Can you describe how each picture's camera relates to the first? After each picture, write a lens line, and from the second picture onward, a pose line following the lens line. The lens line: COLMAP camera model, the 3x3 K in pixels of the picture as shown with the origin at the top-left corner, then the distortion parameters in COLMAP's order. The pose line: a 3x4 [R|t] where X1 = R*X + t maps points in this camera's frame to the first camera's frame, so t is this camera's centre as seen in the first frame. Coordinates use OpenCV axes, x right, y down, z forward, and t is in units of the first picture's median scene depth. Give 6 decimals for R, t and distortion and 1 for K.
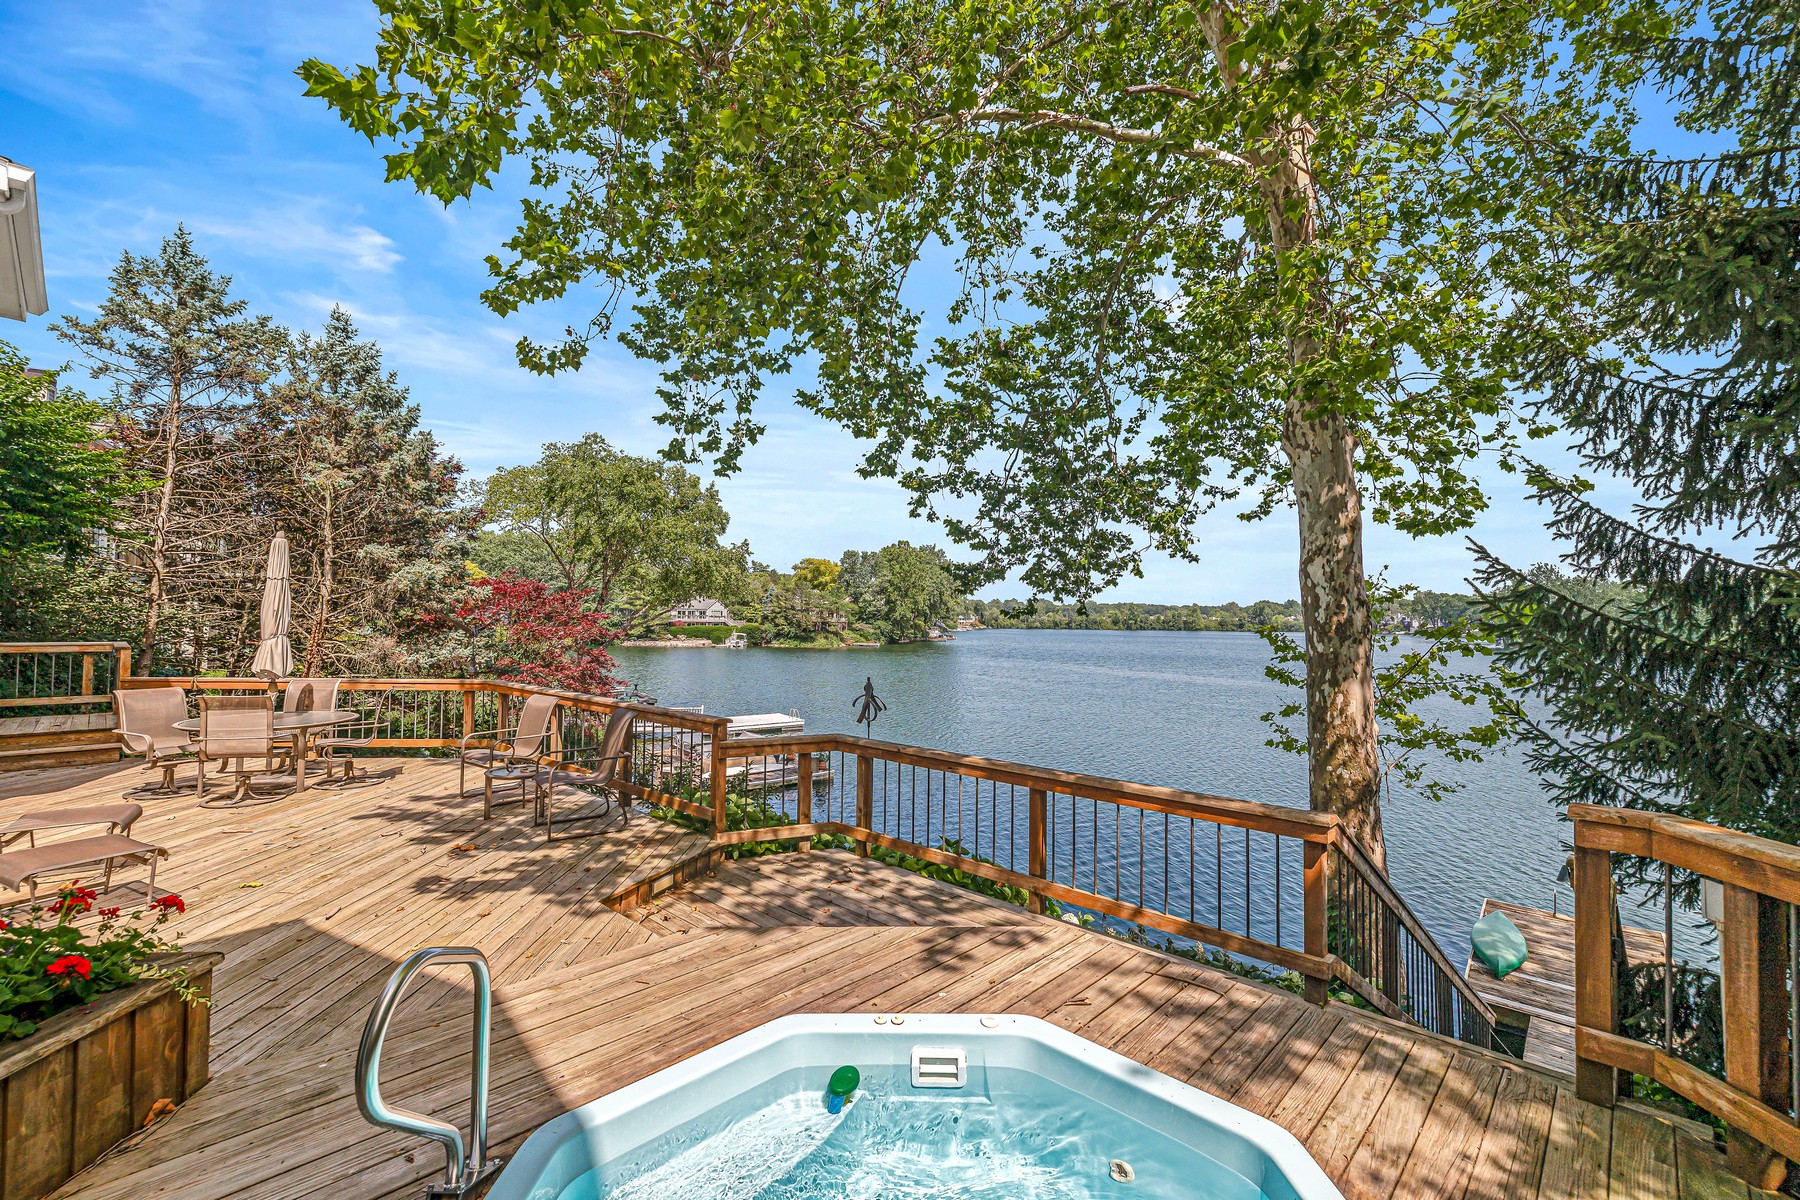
lens RADIAL K [[760.3, 0, 887.4], [0, 760.3, 599.5], [0, 0, 1]] dist [0.003170, 0.000664]
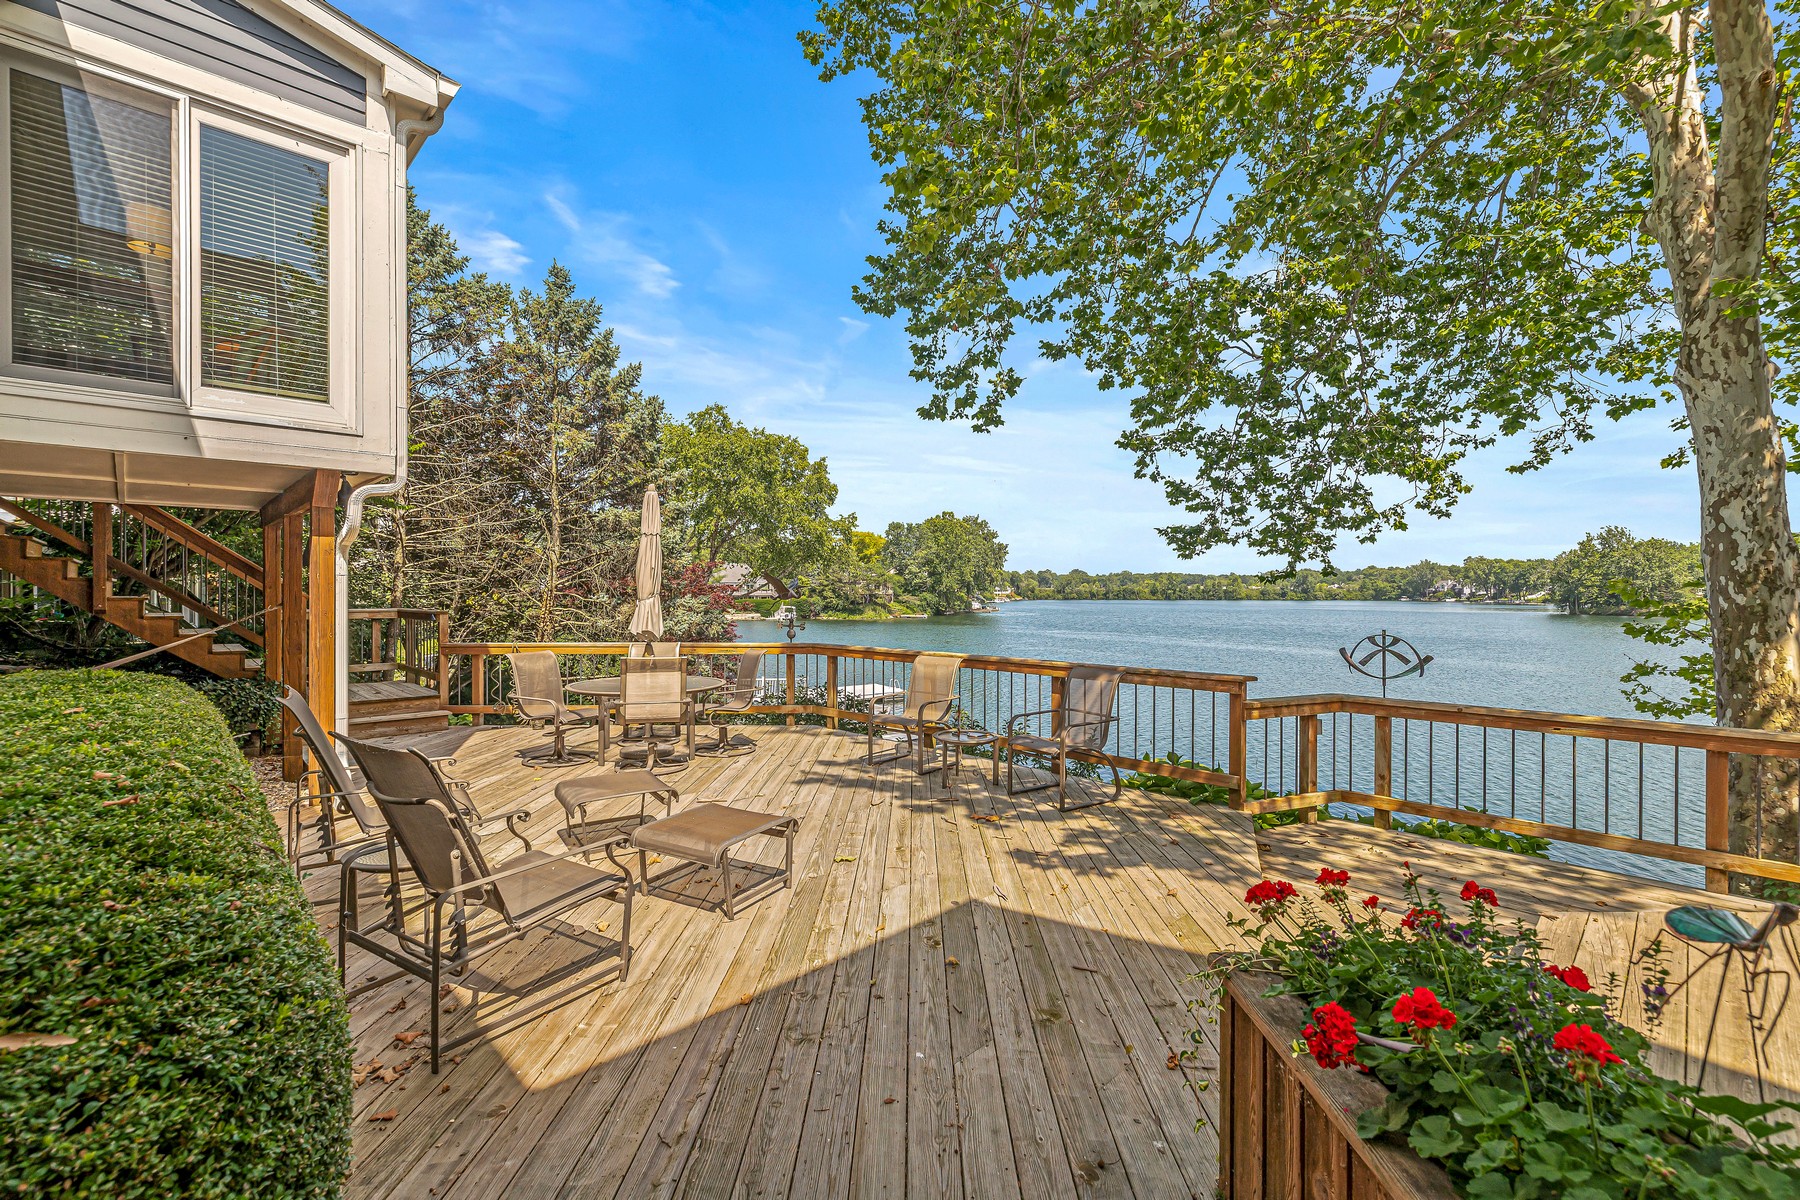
lens RADIAL K [[760.3, 0, 915.2], [0, 760.3, 598.3], [0, 0, 1]] dist [0.003170, 0.000664]
pose [[0.999398, -0.009857, -0.033260, -0.381617], [0.011039, 0.999307, 0.035544, 0.018466], [0.032887, -0.035890, 0.998814, 0.059875]]
